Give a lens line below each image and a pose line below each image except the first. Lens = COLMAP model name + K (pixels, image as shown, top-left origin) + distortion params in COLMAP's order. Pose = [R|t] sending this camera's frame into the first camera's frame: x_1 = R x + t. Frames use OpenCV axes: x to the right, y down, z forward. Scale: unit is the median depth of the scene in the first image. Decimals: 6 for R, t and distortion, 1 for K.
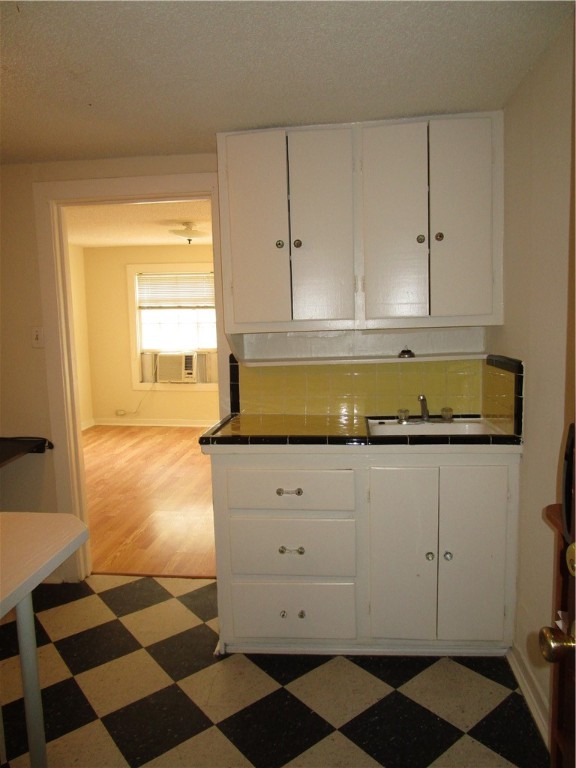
lens RADIAL K [[551.6, 0, 289.0], [0, 551.6, 383.9], [0, 0, 1]] dist [-0.020976, 0.011192]
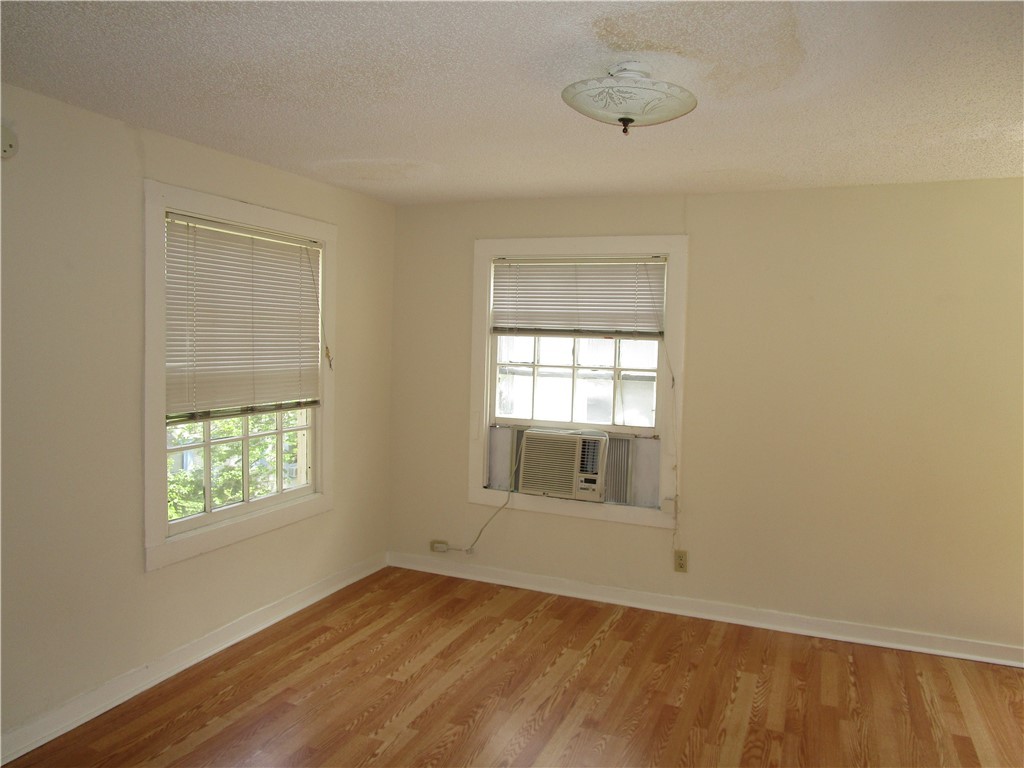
lens RADIAL K [[735.4, 0, 511.0], [0, 735.4, 384.4], [0, 0, 1]] dist [-0.020976, 0.011192]
pose [[0.960773, 0.058071, -0.271187, -0.084025], [-0.077935, 0.994962, -0.063054, -0.053476], [0.266159, 0.081716, 0.960459, 0.403172]]
